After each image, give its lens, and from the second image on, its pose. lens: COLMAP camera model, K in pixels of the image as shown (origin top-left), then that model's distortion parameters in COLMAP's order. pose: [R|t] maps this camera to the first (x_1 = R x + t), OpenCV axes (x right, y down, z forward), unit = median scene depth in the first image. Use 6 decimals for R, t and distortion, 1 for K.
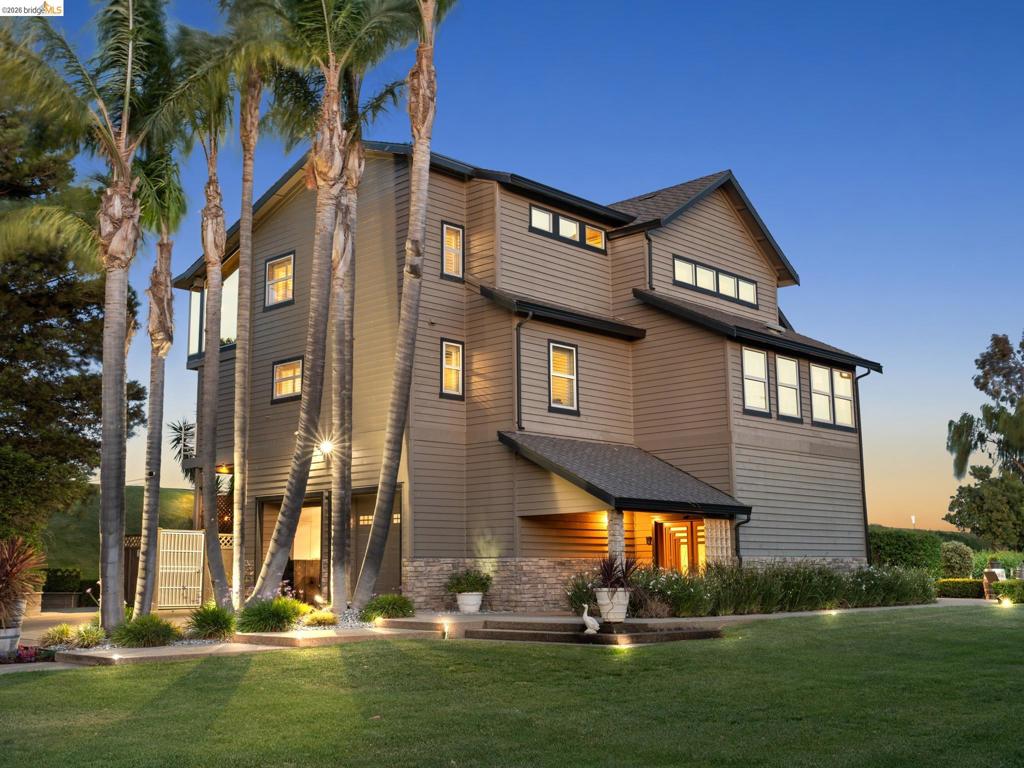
lens RADIAL K [[1125.2, 0, 511.7], [0, 1125.2, 383.8], [0, 0, 1]] dist [-0.013887, 0.000000]
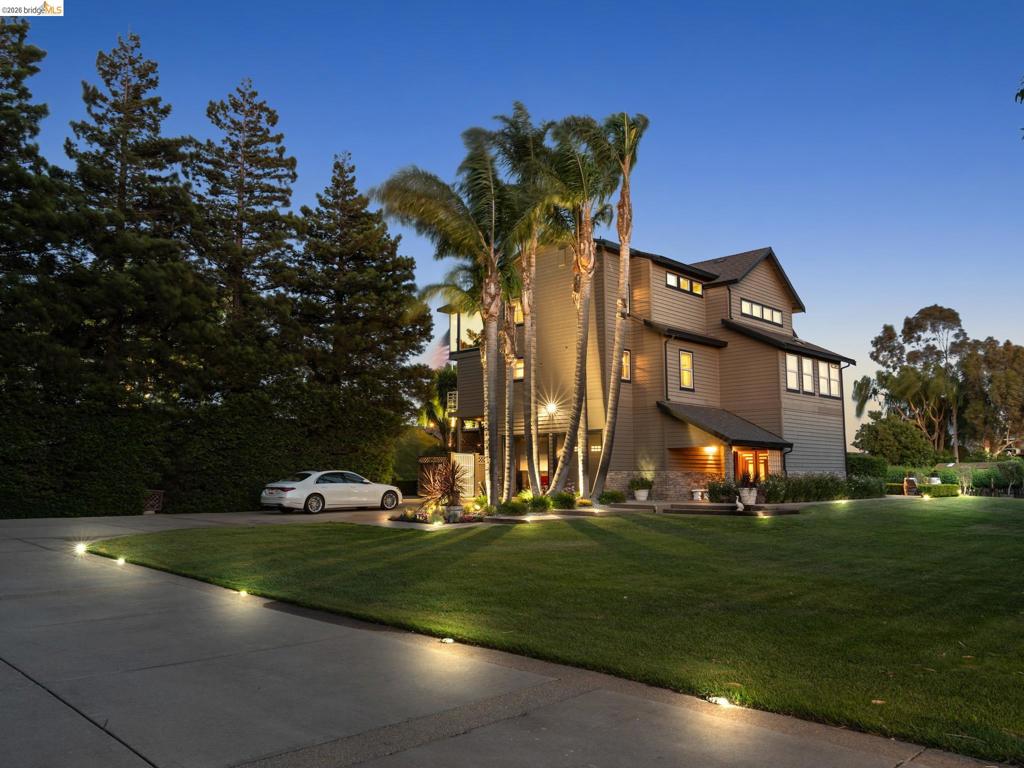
lens RADIAL K [[773.7, 0, 511.9], [0, 773.7, 385.2], [0, 0, 1]] dist [-0.055464, 0.001229]
pose [[0.999608, 0.005929, -0.027358, -0.191284], [-0.004581, 0.998783, 0.049099, -0.039650], [0.027615, -0.048955, 0.998419, -0.221566]]
